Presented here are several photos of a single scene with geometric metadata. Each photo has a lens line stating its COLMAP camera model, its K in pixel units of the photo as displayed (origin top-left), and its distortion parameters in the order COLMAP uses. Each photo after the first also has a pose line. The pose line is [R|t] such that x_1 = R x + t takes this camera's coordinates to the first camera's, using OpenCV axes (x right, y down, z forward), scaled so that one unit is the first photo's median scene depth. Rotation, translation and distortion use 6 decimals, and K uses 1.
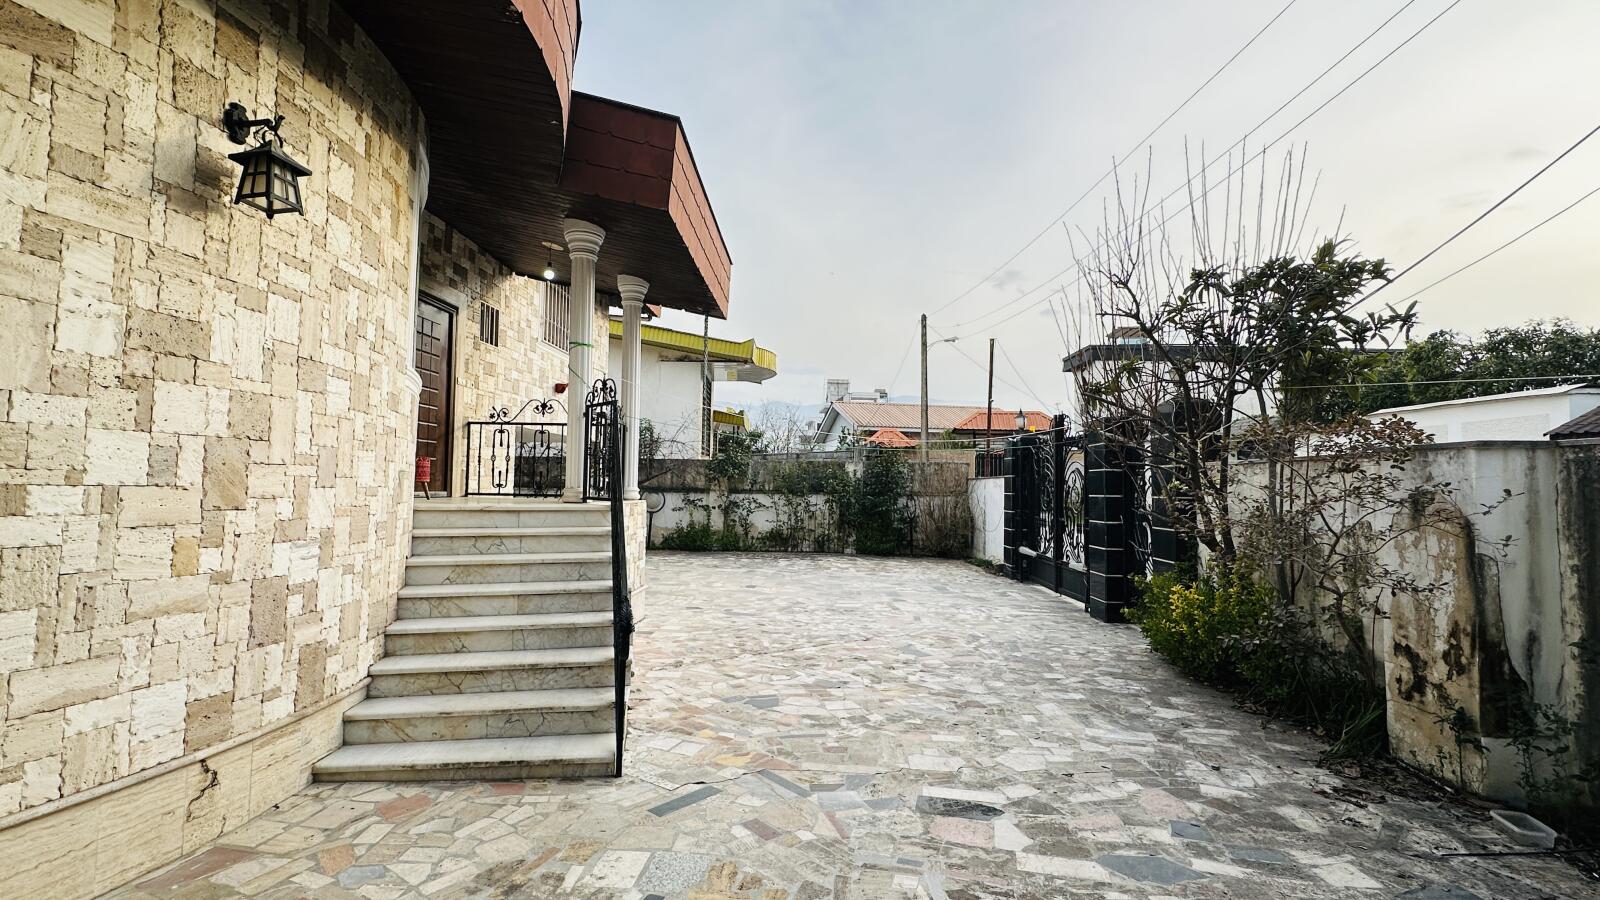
lens RADIAL K [[755.9, 0, 800.0], [0, 755.9, 450.0], [0, 0, 1]] dist [0.000034, -0.000003]
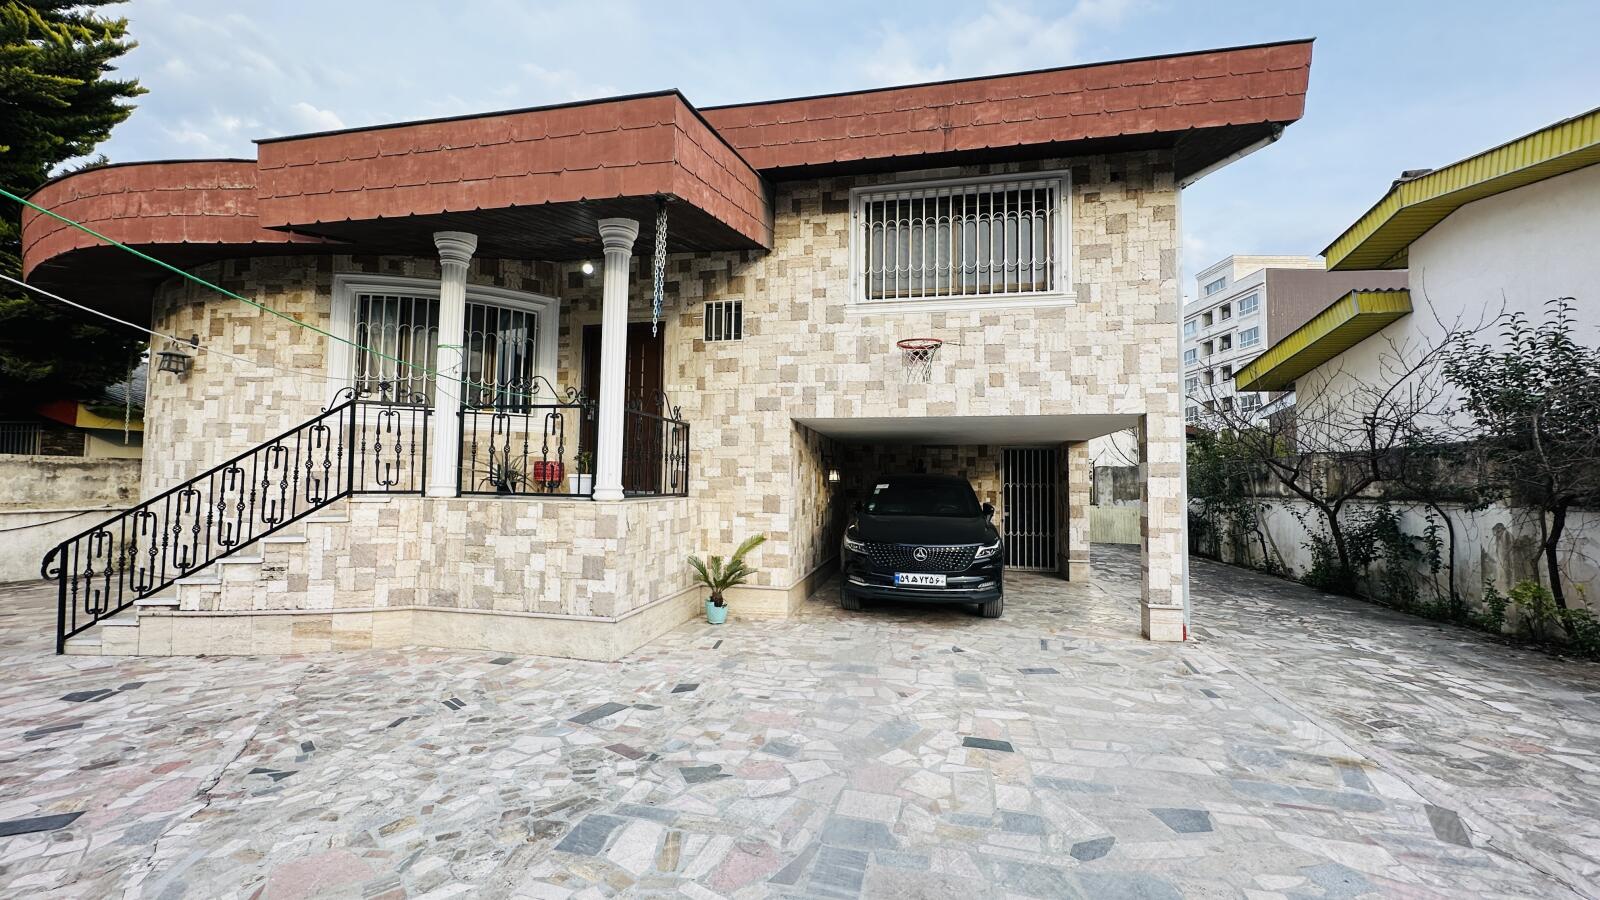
lens RADIAL K [[636.8, 0, 800.0], [0, 636.8, 450.0], [0, 0, 1]] dist [-0.001179, 0.000104]
pose [[-0.187956, -0.067900, -0.979828, 0.852273], [0.031441, 0.996680, -0.075099, 0.151882], [0.981674, -0.044922, -0.185197, 2.922903]]
